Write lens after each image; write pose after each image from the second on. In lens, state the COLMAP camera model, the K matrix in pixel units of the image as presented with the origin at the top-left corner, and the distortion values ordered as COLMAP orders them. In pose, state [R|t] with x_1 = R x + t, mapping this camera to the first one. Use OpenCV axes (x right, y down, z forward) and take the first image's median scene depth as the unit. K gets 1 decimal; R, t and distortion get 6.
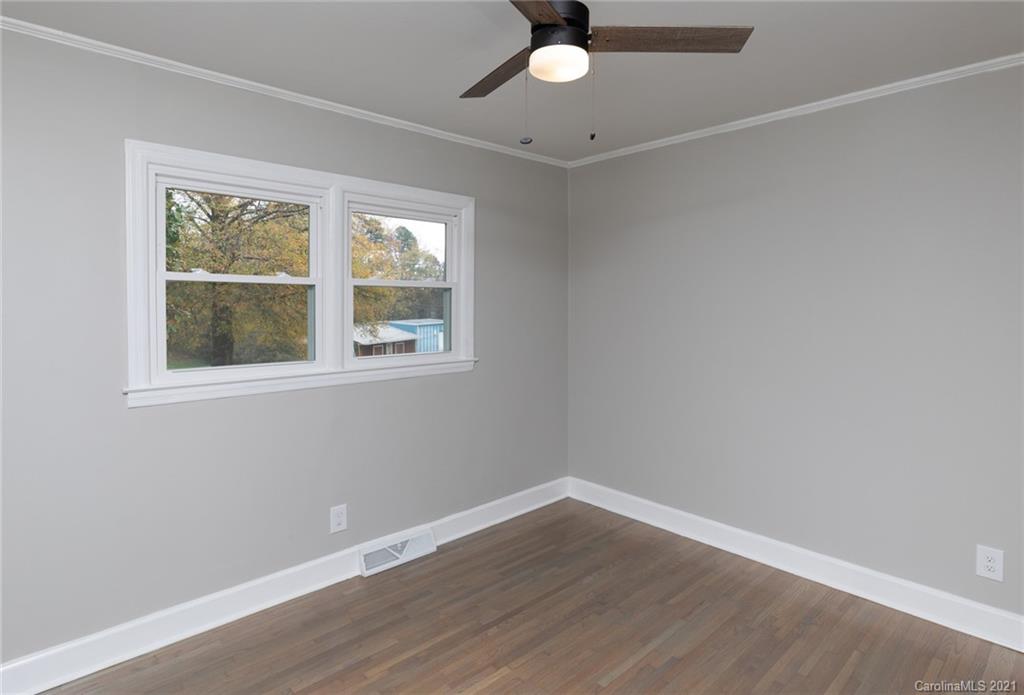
lens RADIAL K [[801.4, 0, 522.7], [0, 801.4, 340.4], [0, 0, 1]] dist [0.009726, -0.010493]
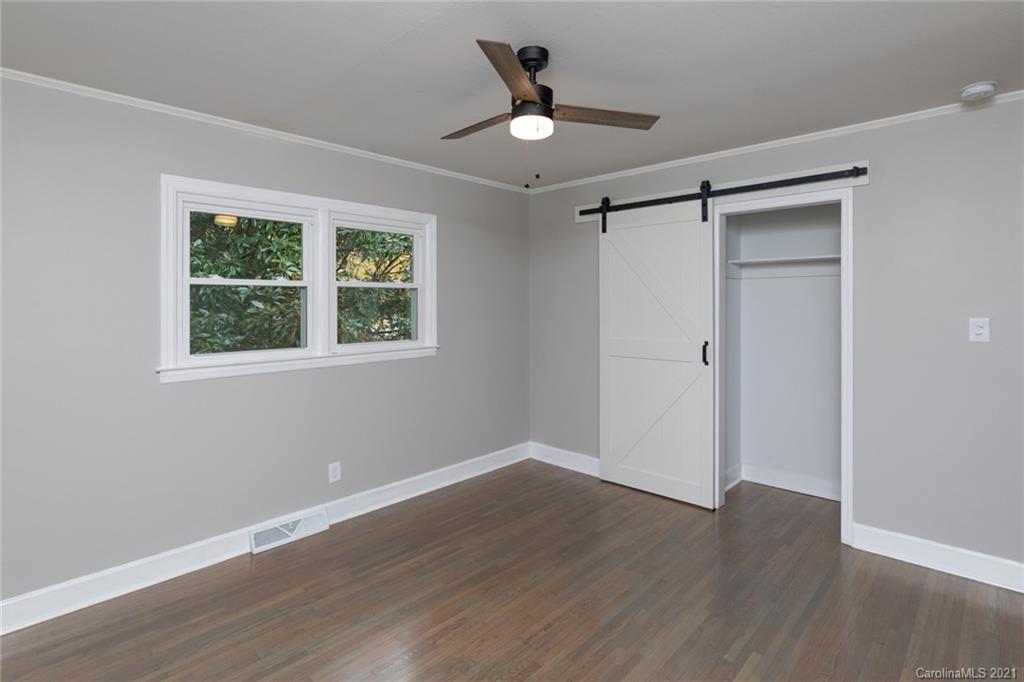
lens RADIAL K [[541.9, 0, 505.6], [0, 541.9, 311.8], [0, 0, 1]] dist [-0.003841, 0.002324]
pose [[0.992589, -0.001823, -0.121510, 0.156699], [-0.001268, 0.999678, -0.025354, -0.009384], [0.121517, 0.025320, 0.992266, 0.212601]]
